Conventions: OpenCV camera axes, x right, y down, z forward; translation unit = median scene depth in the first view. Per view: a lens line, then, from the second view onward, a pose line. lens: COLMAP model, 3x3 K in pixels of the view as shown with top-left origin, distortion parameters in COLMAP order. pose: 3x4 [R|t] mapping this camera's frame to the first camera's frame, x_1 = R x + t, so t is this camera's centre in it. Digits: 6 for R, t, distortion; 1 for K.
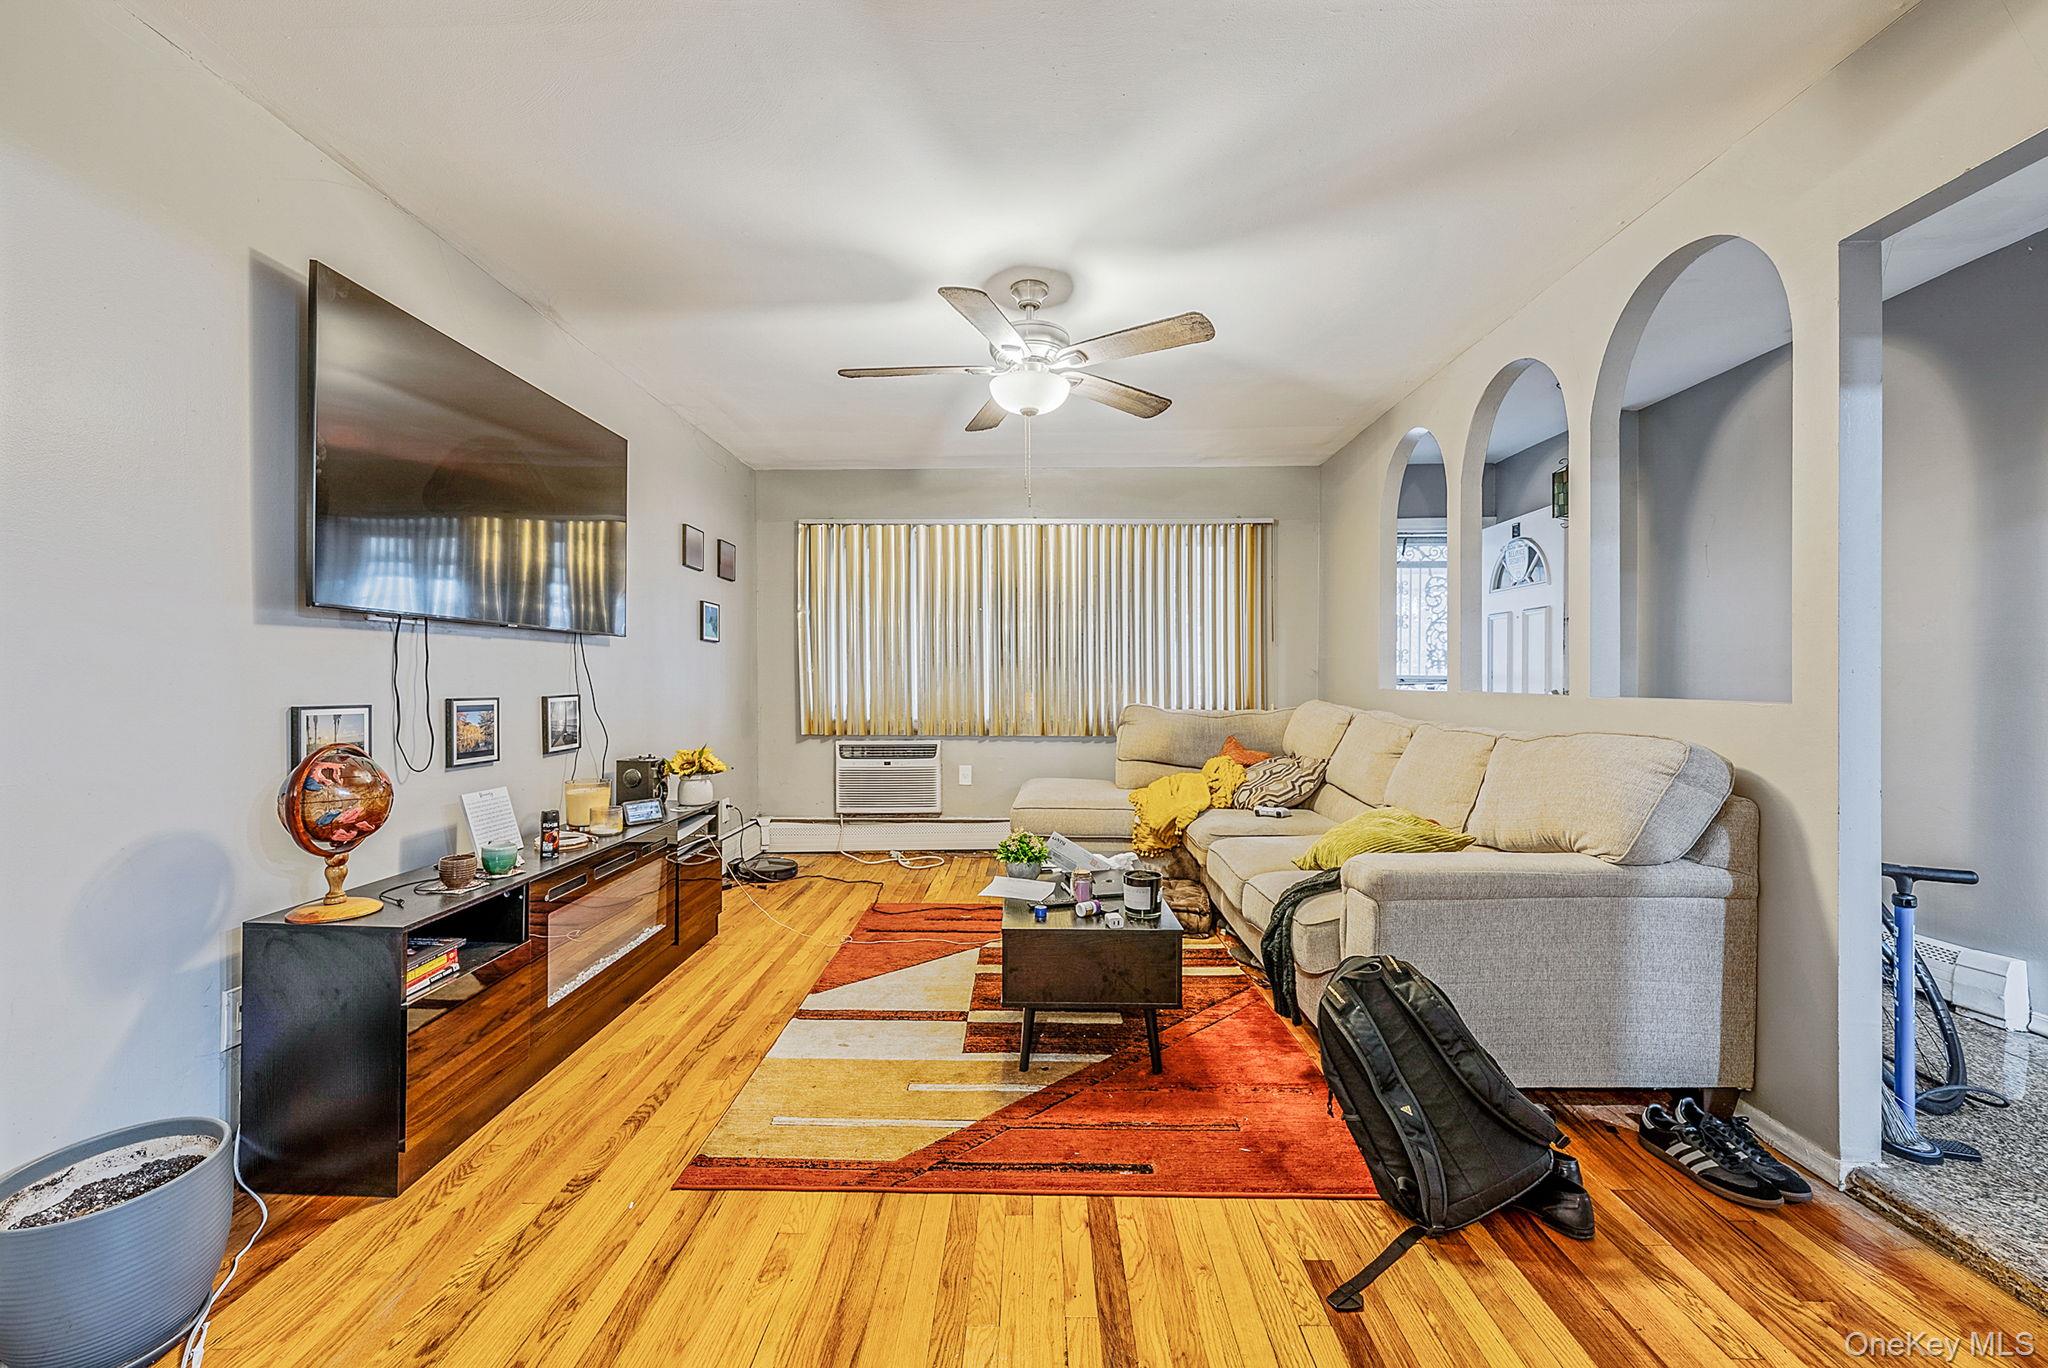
lens RADIAL K [[806.6, 0, 1021.1], [0, 806.6, 687.0], [0, 0, 1]] dist [0.001824, 0.000214]
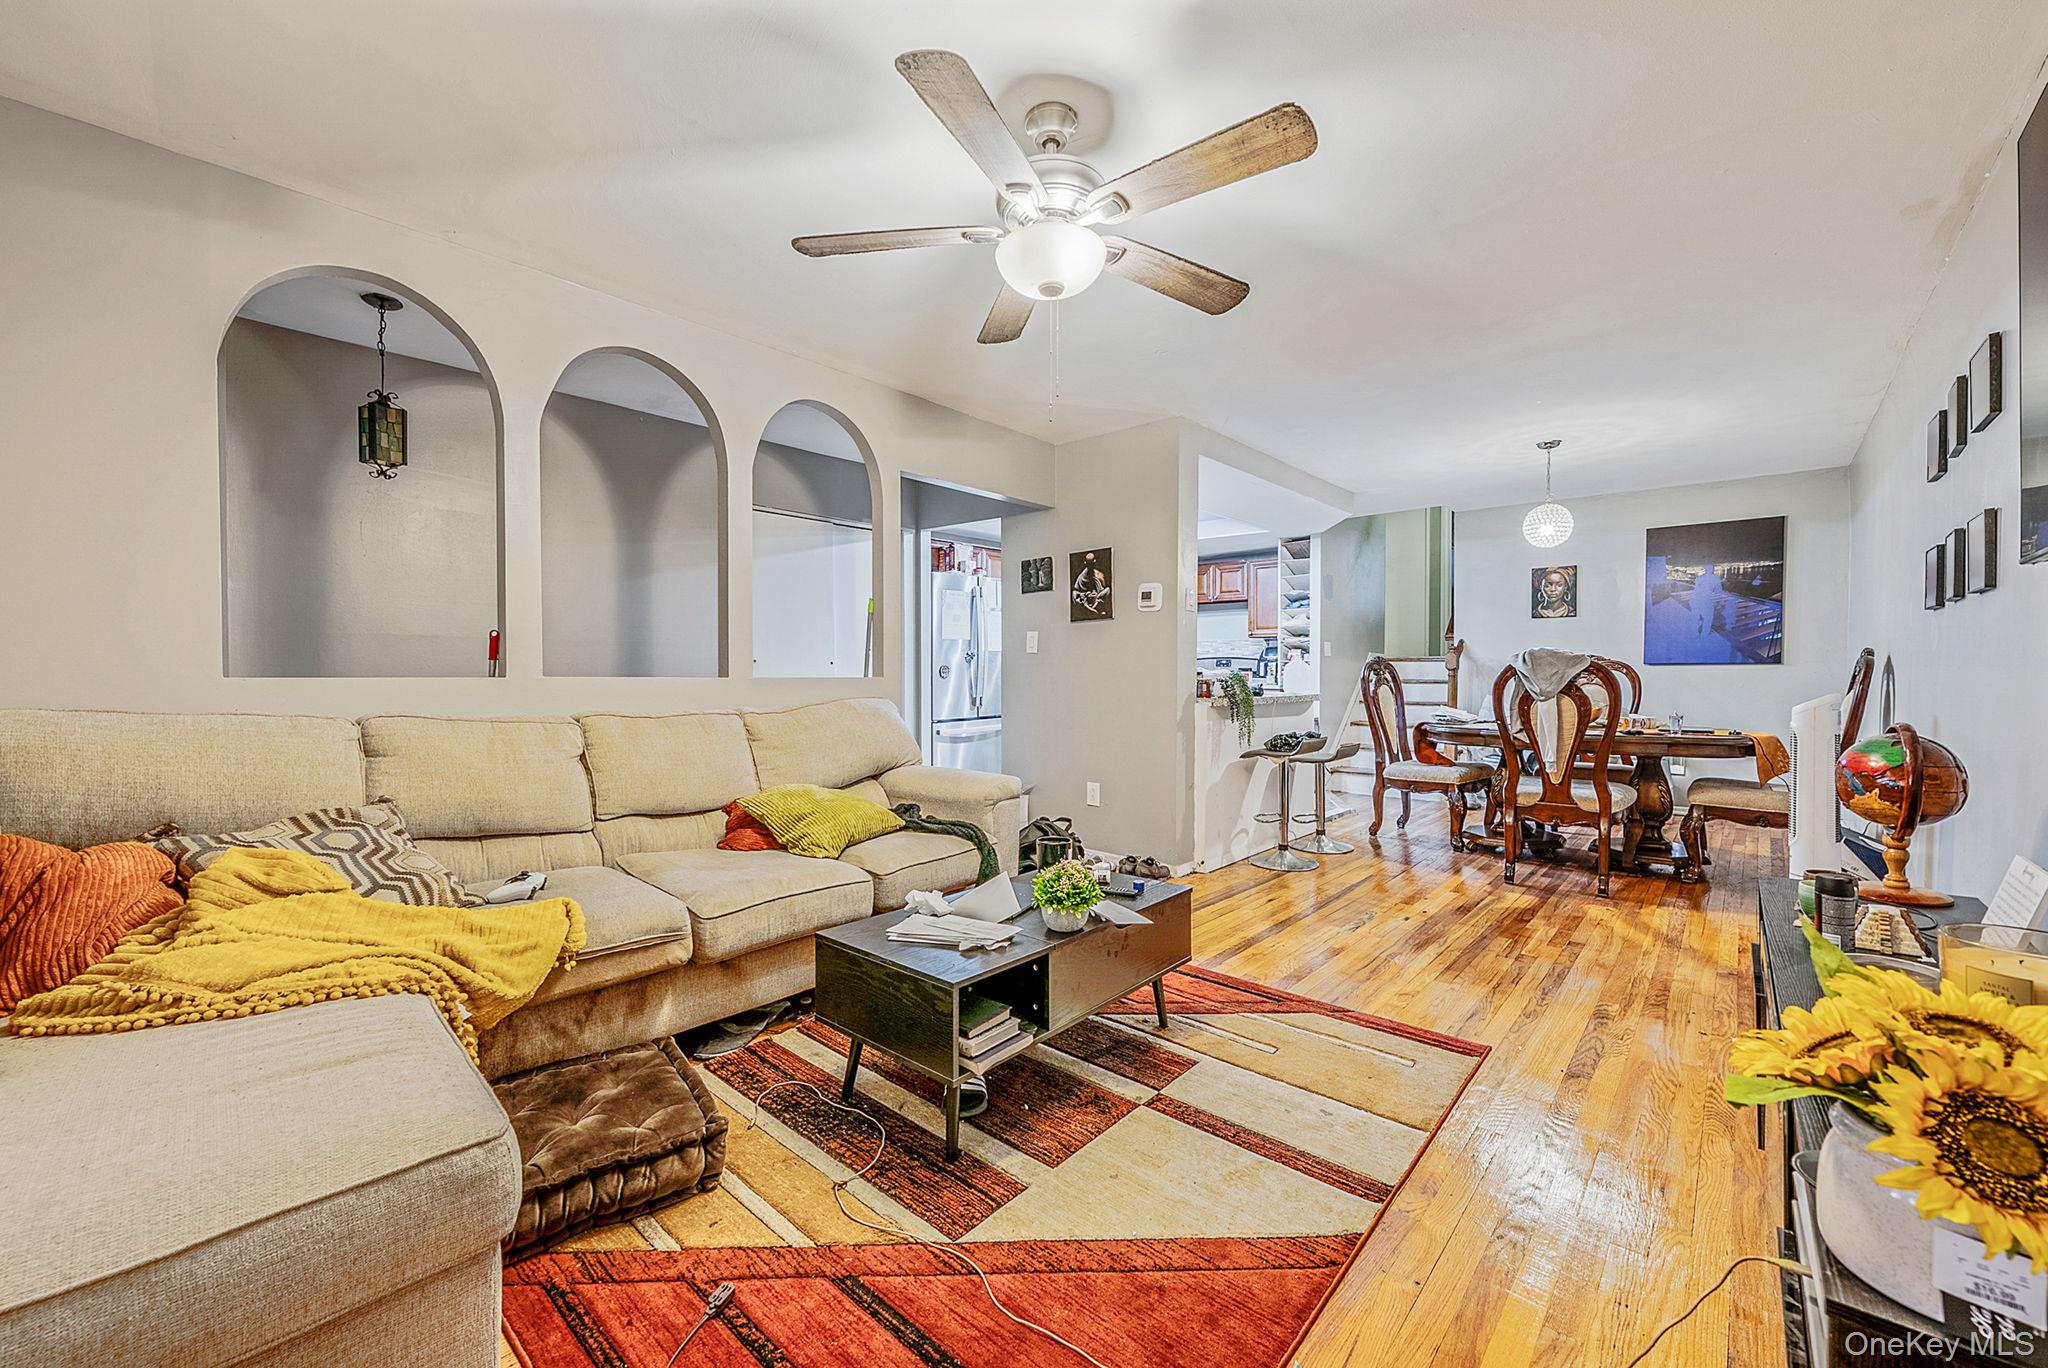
lens RADIAL K [[806.6, 0, 1021.1], [0, 806.6, 687.0], [0, 0, 1]] dist [0.001824, 0.000214]
pose [[-0.761138, -0.010904, 0.648498, -0.443904], [0.006941, 0.999664, 0.024955, -0.002588], [-0.648552, 0.023495, -0.760807, 1.570697]]
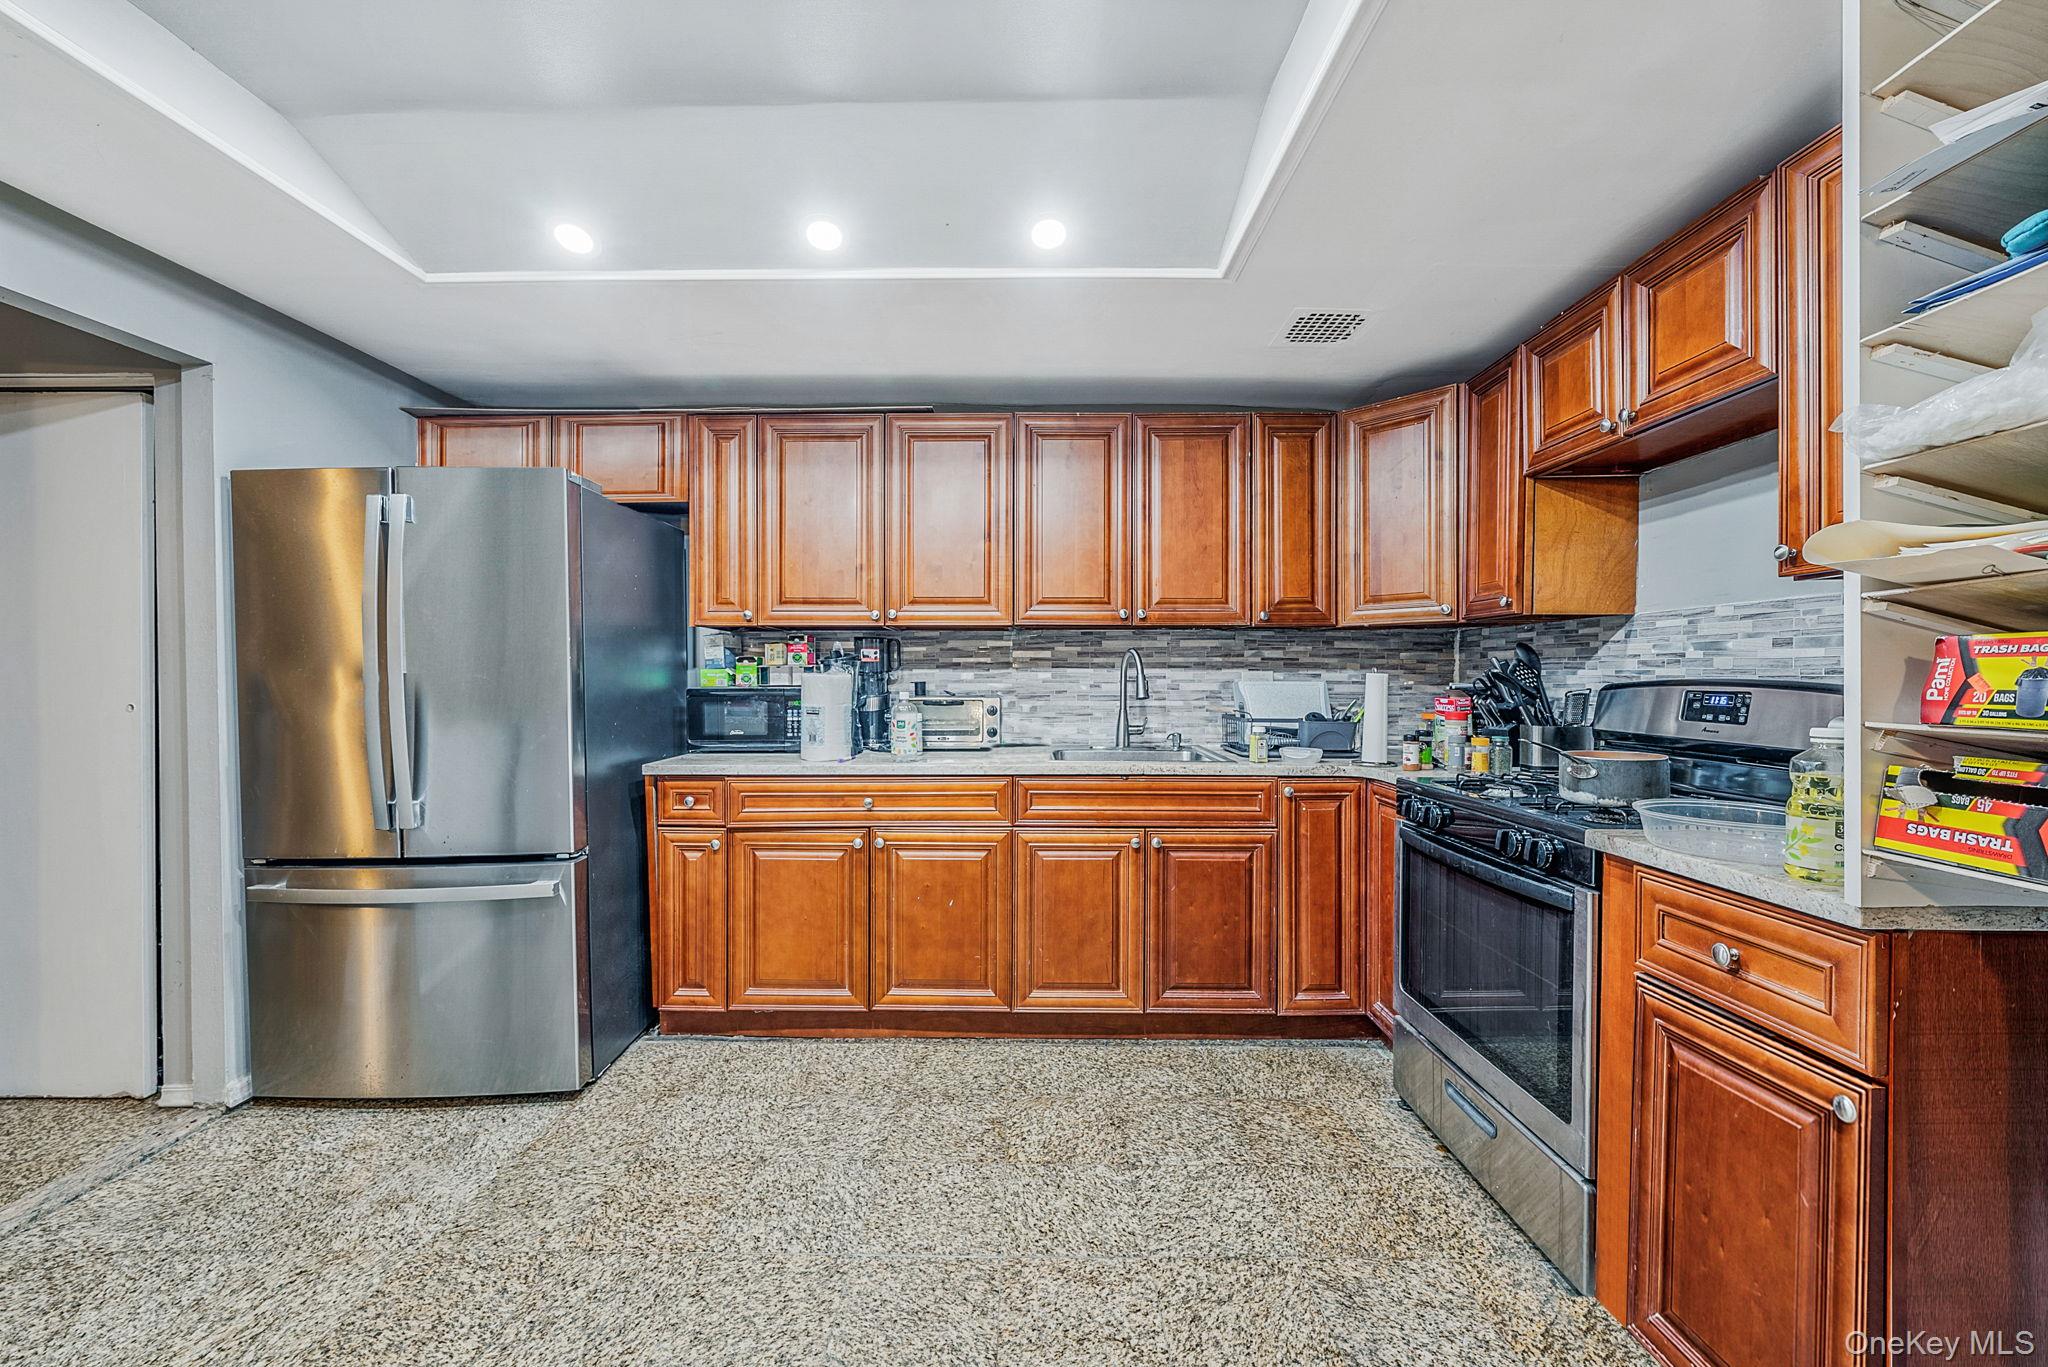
lens RADIAL K [[795.1, 0, 1014.7], [0, 795.1, 684.5], [0, 0, 1]] dist [-0.003628, -0.000265]
pose [[-0.017909, -0.005125, 0.999826, 0.270457], [0.006792, 0.999963, 0.005247, -0.036914], [-0.999817, 0.006885, -0.017874, -0.579630]]
